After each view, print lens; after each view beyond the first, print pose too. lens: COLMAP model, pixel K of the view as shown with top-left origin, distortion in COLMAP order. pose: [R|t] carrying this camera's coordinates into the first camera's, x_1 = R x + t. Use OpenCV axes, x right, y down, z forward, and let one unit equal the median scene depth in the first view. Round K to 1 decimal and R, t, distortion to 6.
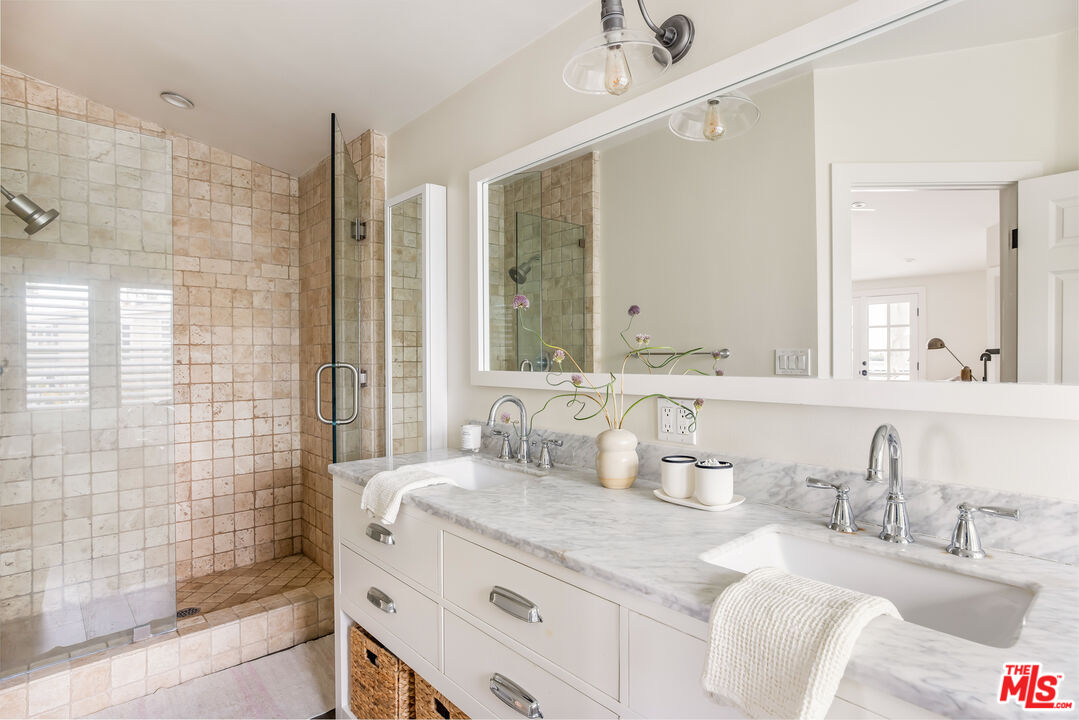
lens RADIAL K [[559.1, 0, 539.5], [0, 559.1, 360.0], [0, 0, 1]] dist [-0.000809, 0.000032]
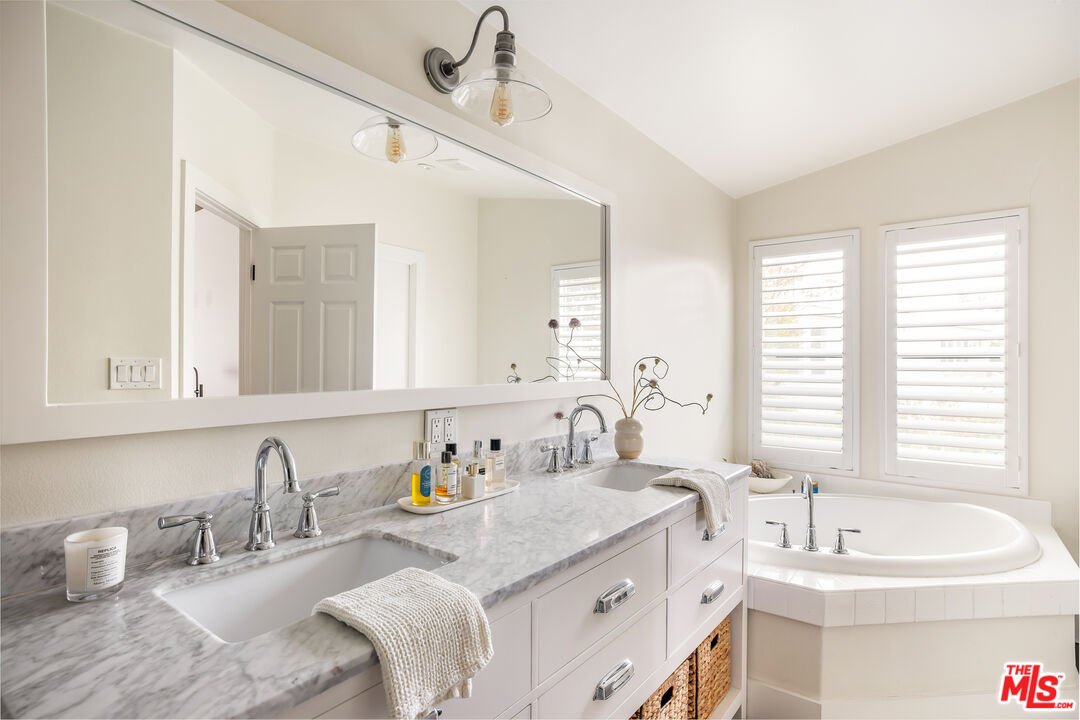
lens RADIAL K [[559.6, 0, 540.0], [0, 559.6, 360.0], [0, 0, 1]] dist [-0.000809, 0.000032]
pose [[-0.187273, 0.012171, 0.982232, -0.989285], [0.003767, 0.999925, -0.011672, -0.008151], [-0.982301, 0.001514, -0.187305, 1.229441]]
